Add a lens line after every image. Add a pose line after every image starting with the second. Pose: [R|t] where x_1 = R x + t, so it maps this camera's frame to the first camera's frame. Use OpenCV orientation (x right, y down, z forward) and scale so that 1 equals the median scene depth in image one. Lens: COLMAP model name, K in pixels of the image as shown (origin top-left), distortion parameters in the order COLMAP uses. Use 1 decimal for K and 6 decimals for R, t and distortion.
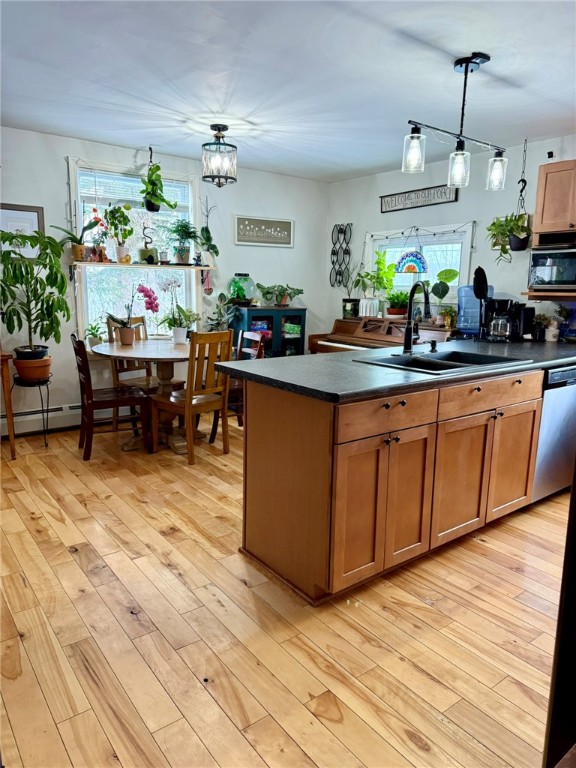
lens RADIAL K [[541.8, 0, 286.9], [0, 541.8, 382.1], [0, 0, 1]] dist [0.042742, -0.025735]
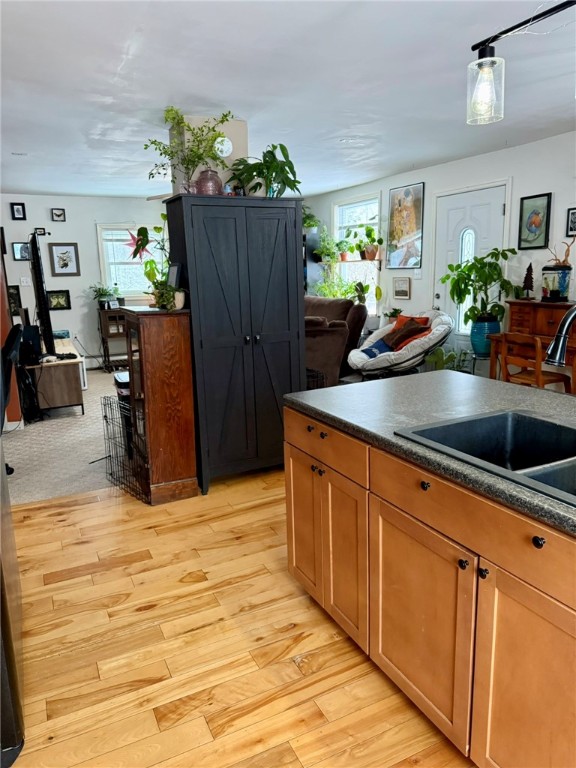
lens RADIAL K [[541.8, 0, 295.1], [0, 541.8, 390.8], [0, 0, 1]] dist [0.042742, -0.025735]
pose [[-0.175992, 0.210458, -0.961631, 0.466236], [-0.151256, 0.959496, 0.237673, -0.104171], [0.972702, 0.187281, -0.137031, 0.471228]]
